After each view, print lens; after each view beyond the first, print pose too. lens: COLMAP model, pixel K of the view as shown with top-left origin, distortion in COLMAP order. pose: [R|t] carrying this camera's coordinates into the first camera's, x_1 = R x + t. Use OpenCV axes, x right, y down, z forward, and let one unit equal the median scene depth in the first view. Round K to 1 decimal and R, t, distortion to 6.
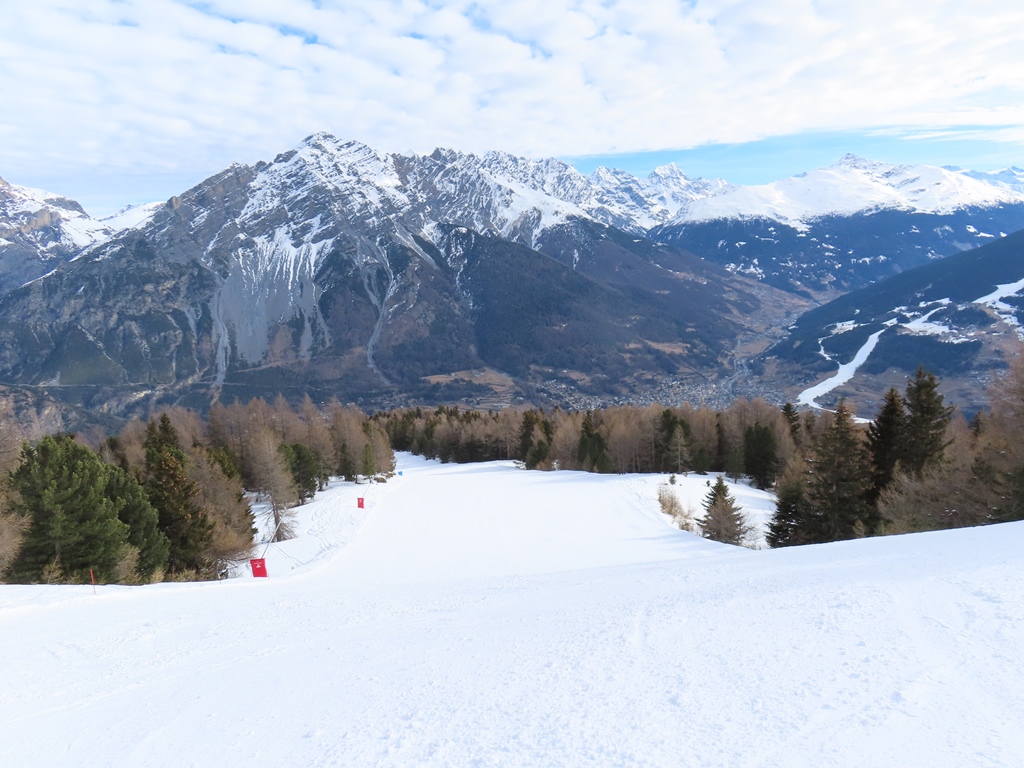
lens RADIAL K [[729.8, 0, 512.0], [0, 729.8, 384.0], [0, 0, 1]] dist [-0.008720, 0.003370]
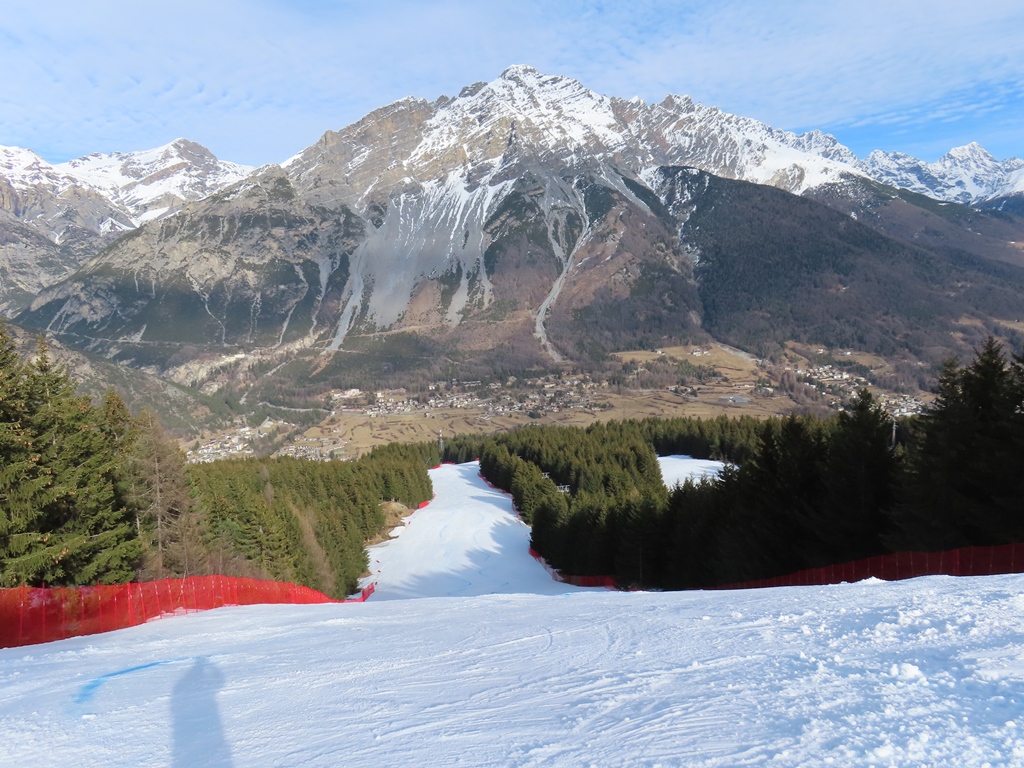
lens RADIAL K [[729.8, 0, 512.0], [0, 729.8, 384.0], [0, 0, 1]] dist [-0.008720, 0.003370]
pose [[0.948085, 0.046419, -0.314611, 0.000229], [-0.054906, 0.998326, -0.018161, 0.030009], [0.313242, 0.034492, 0.949047, 0.297860]]
